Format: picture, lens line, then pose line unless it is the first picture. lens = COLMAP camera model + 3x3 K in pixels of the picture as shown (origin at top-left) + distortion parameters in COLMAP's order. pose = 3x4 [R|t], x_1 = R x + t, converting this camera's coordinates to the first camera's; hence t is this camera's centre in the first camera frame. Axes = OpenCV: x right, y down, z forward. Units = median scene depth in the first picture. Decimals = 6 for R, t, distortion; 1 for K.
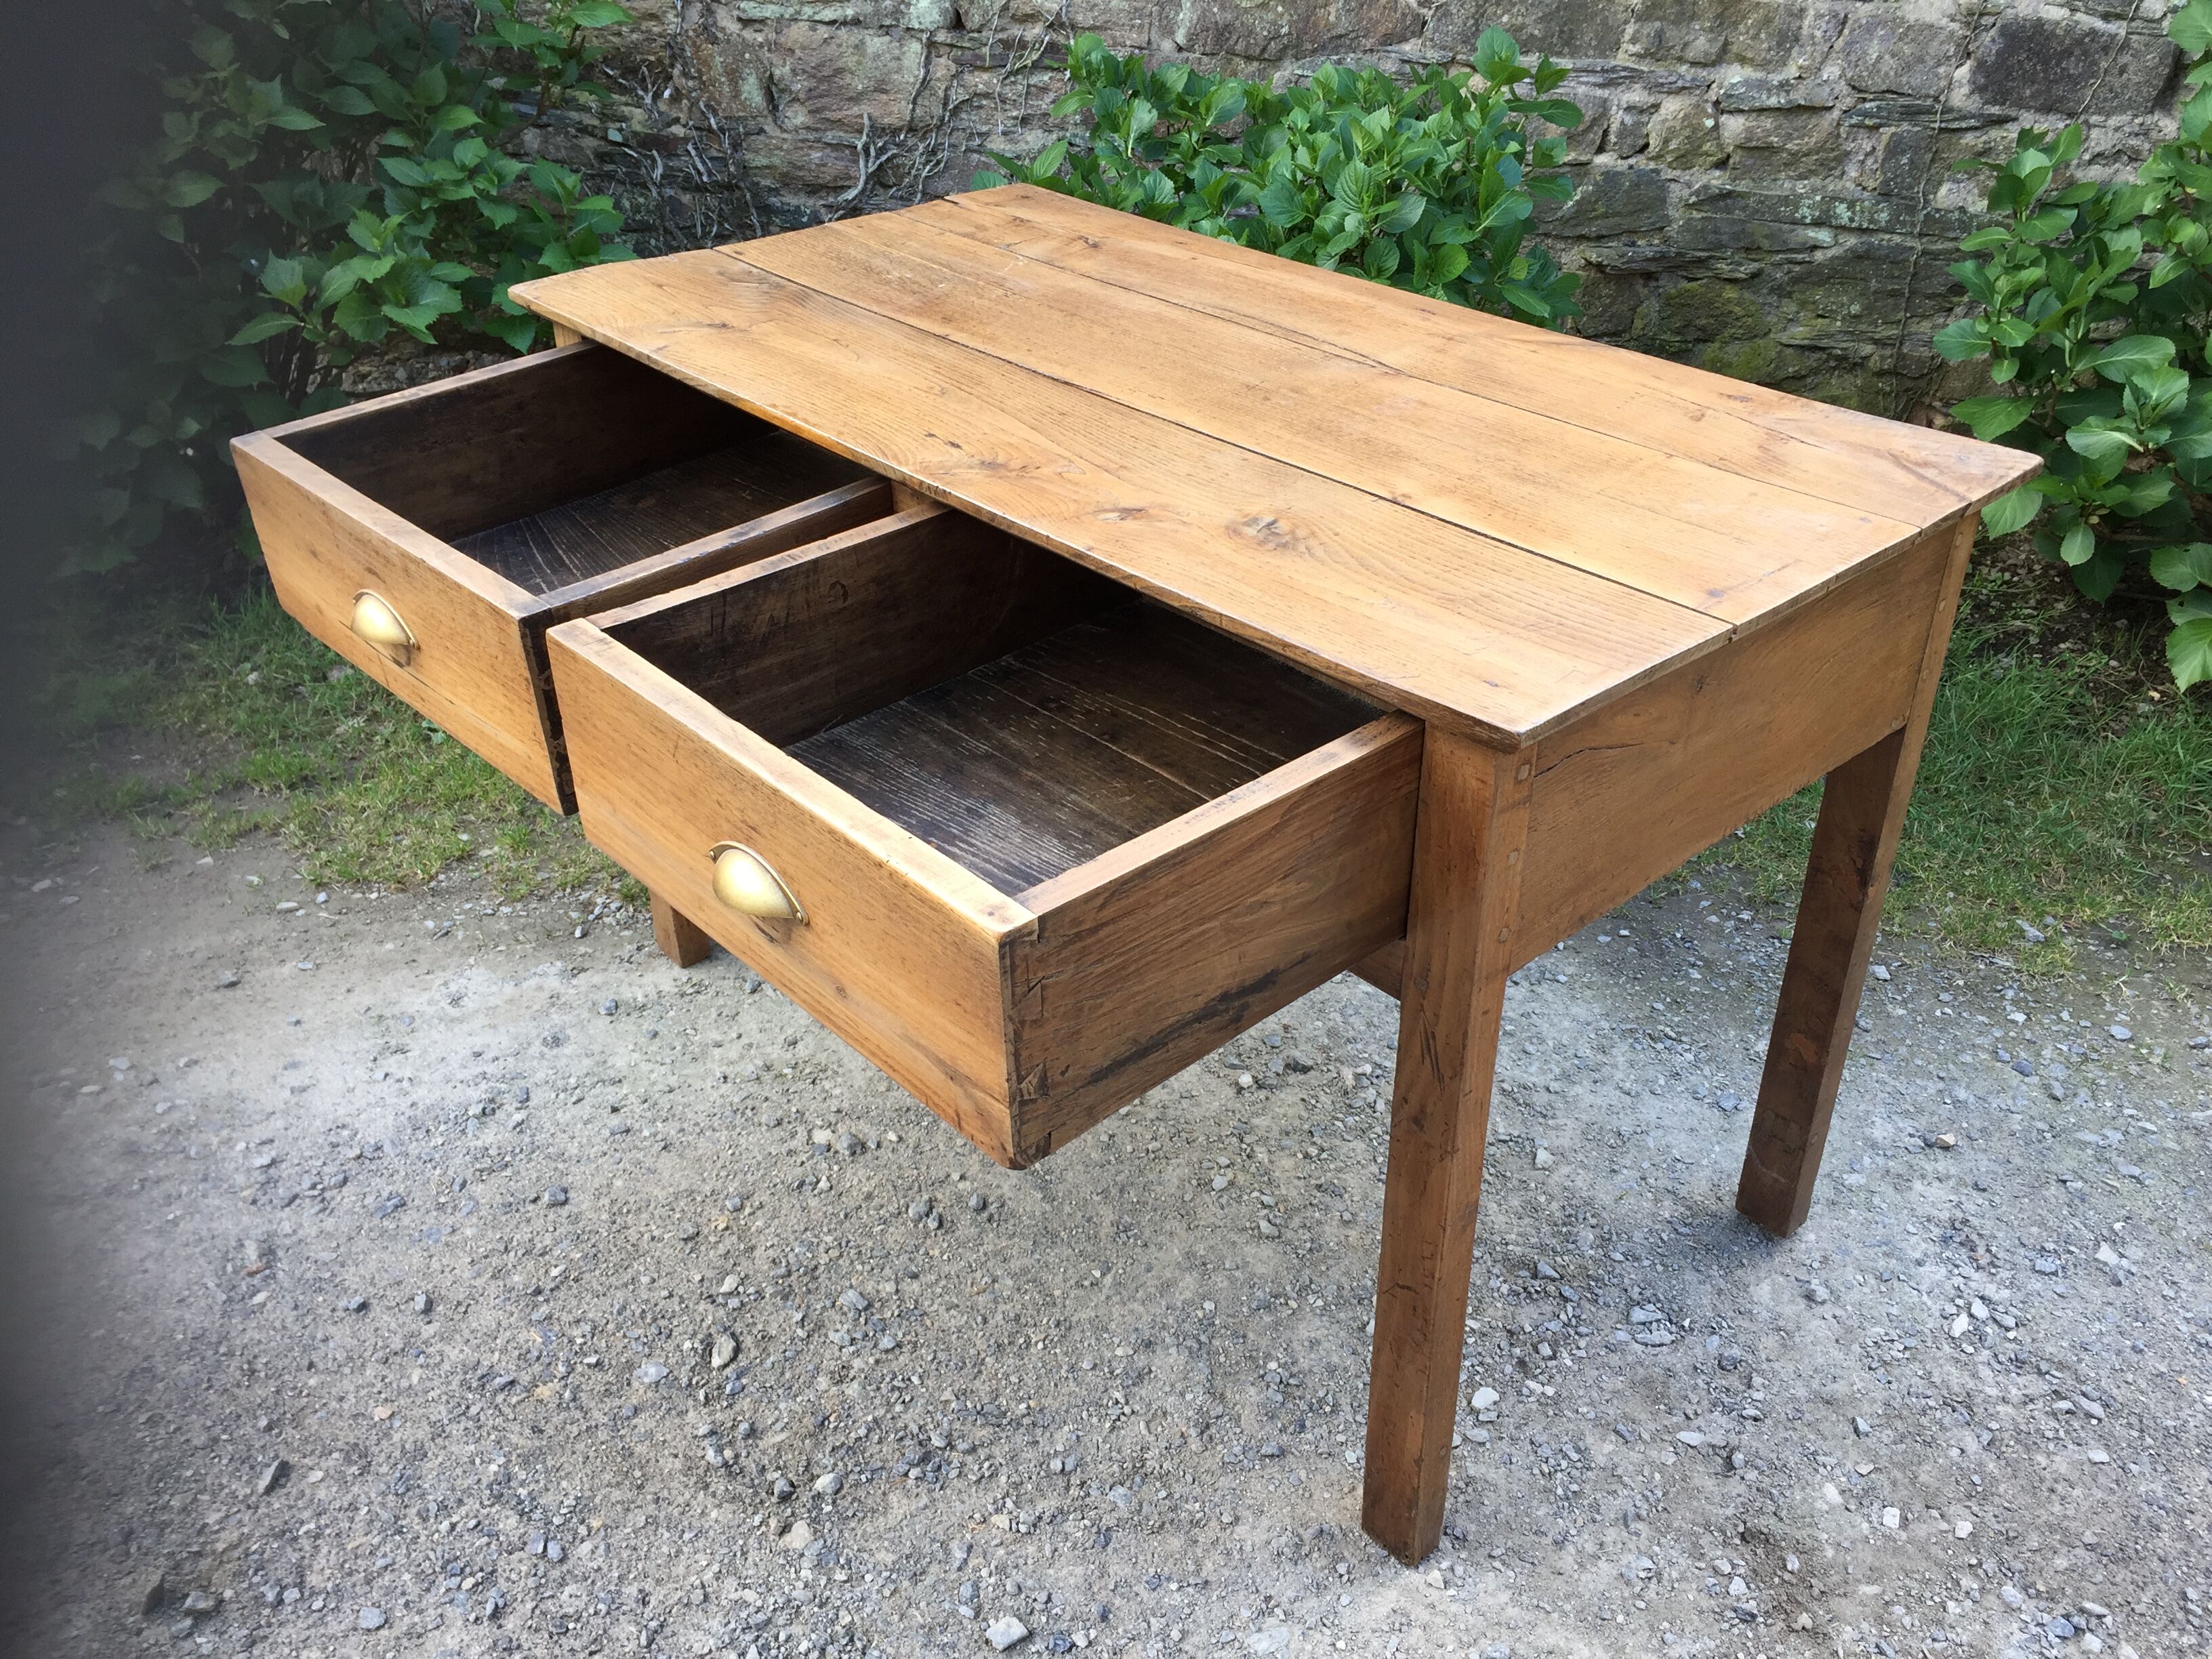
lens RADIAL K [[1901.9, 0, 1116.1], [0, 1901.9, 837.6], [0, 0, 1]] dist [0.091126, -0.125403]
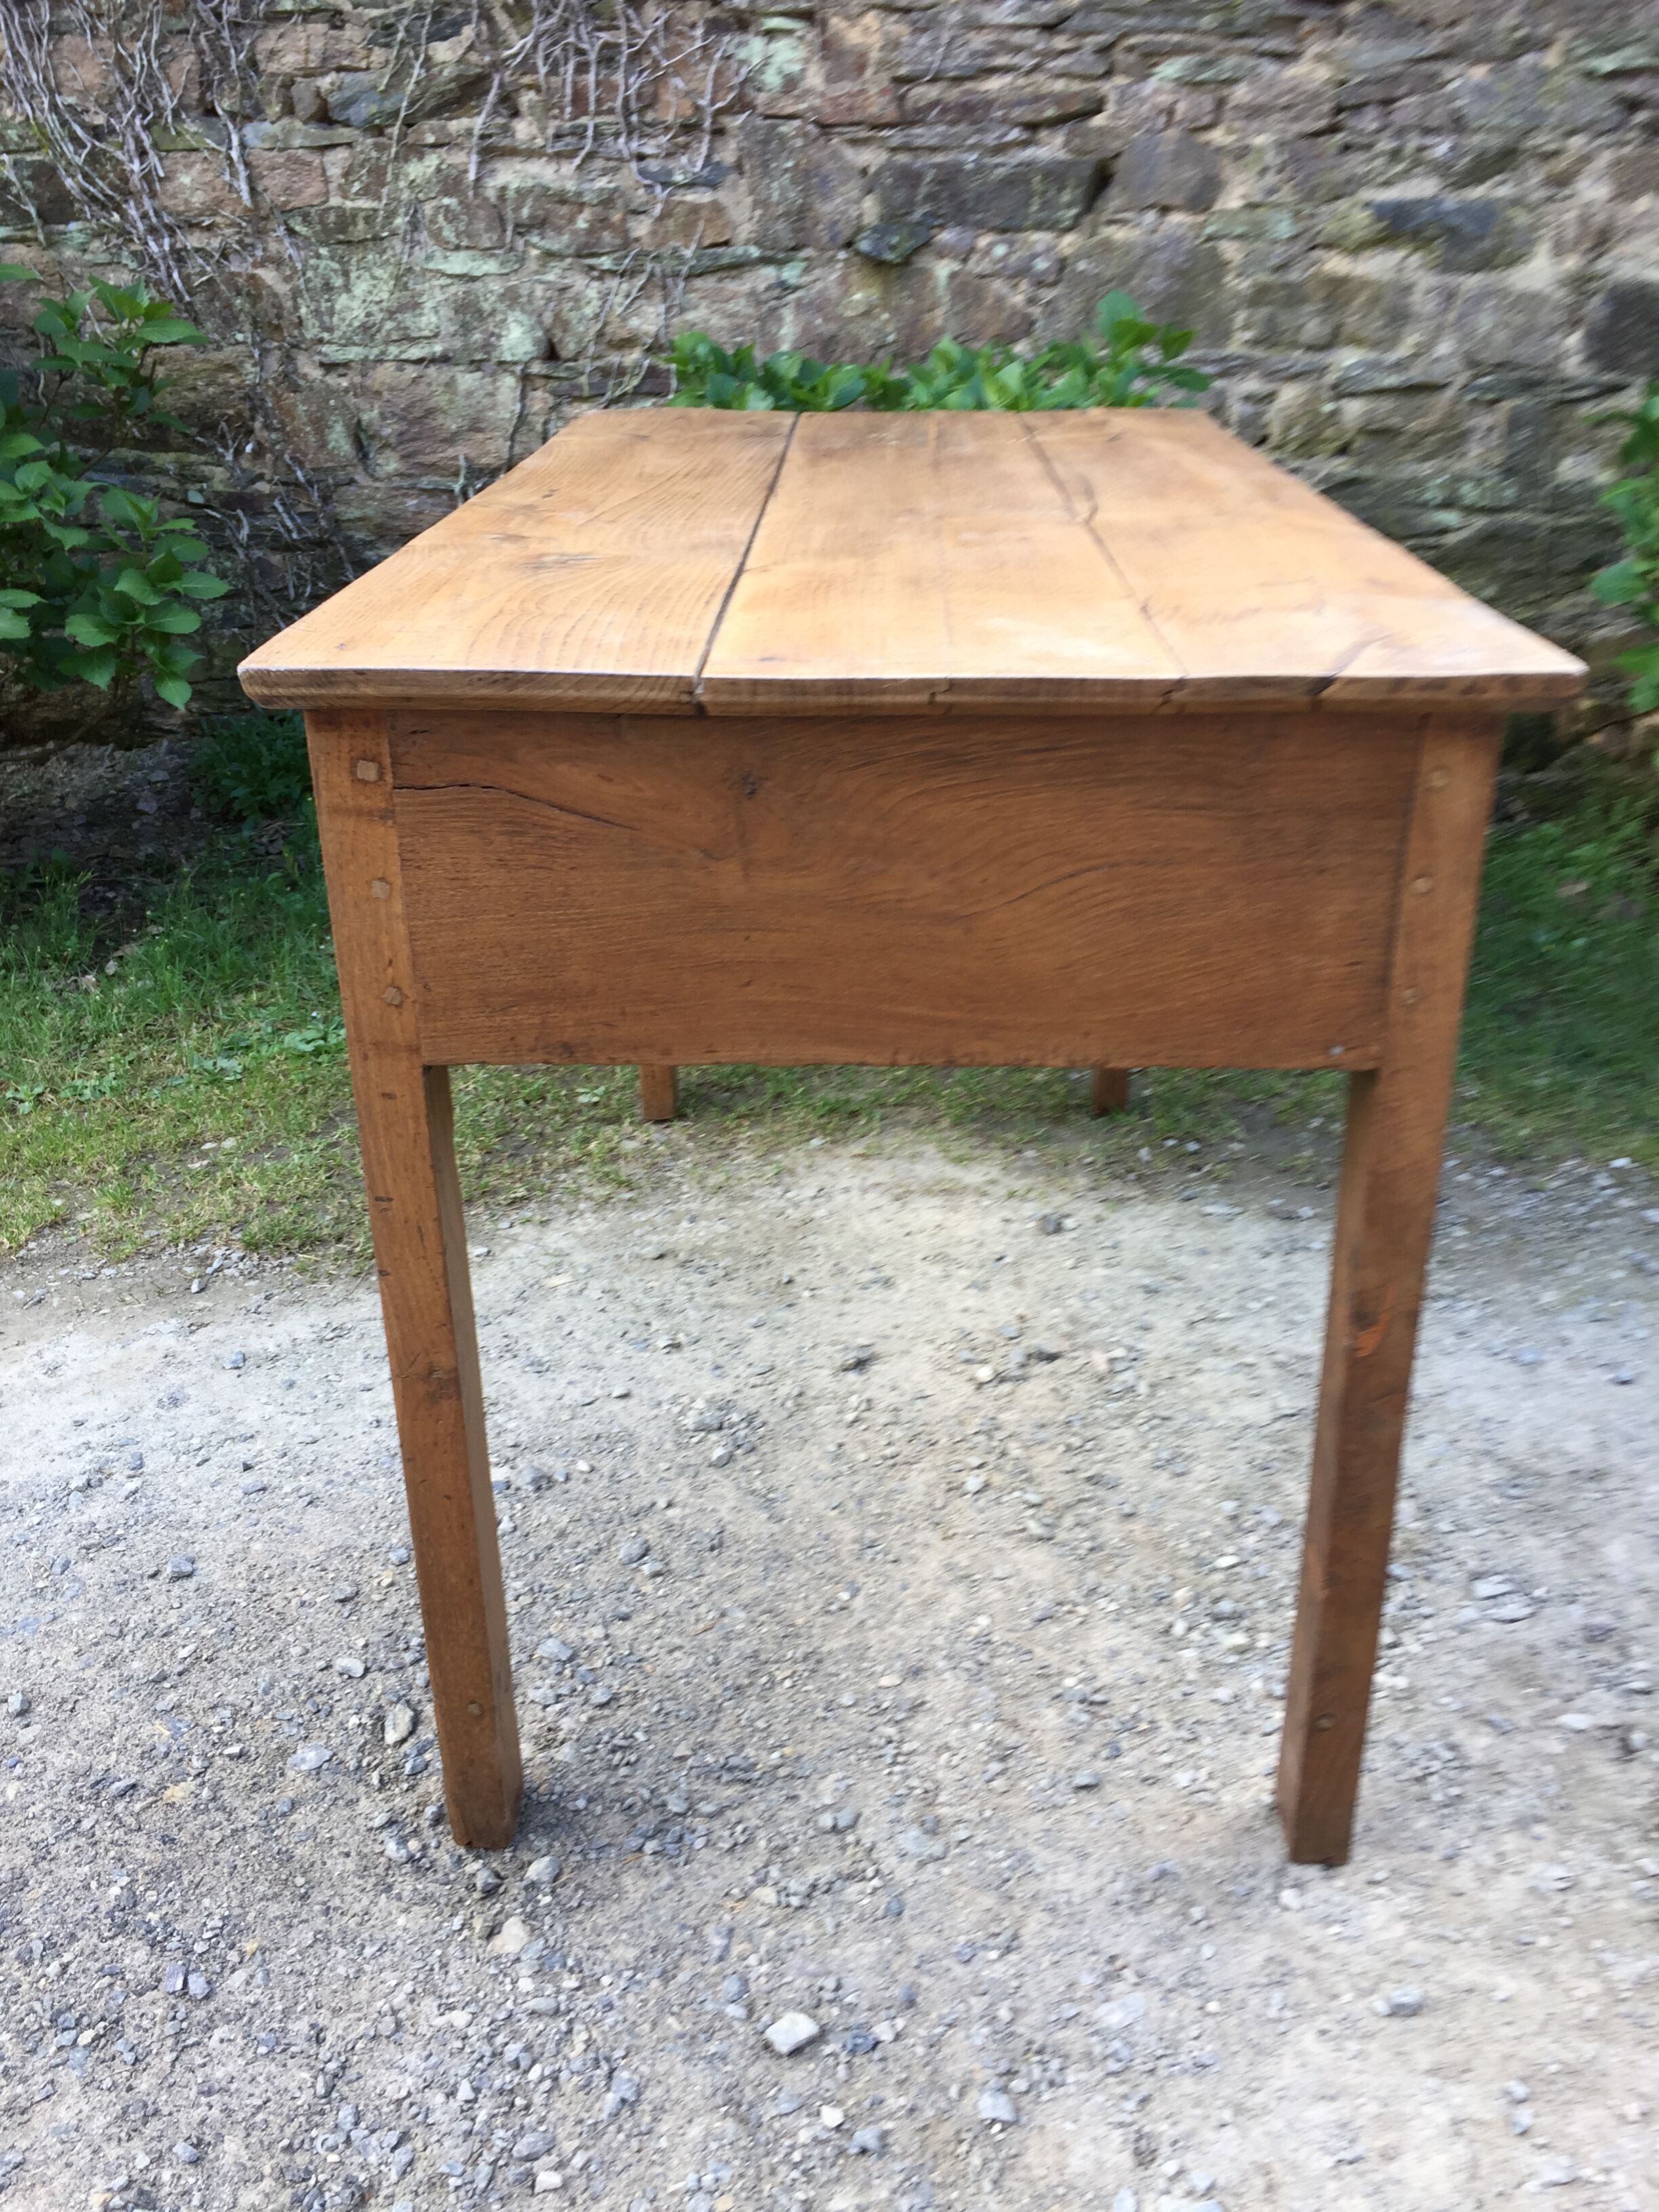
lens RADIAL K [[1869.0, 0, 830.8], [0, 1869.0, 1144.4], [0, 0, 1]] dist [0.086176, -0.118889]
pose [[0.995726, -0.076881, 0.051169, -0.032319], [0.080692, 0.993750, -0.077129, 0.072124], [-0.044919, 0.080928, 0.995707, 0.128546]]
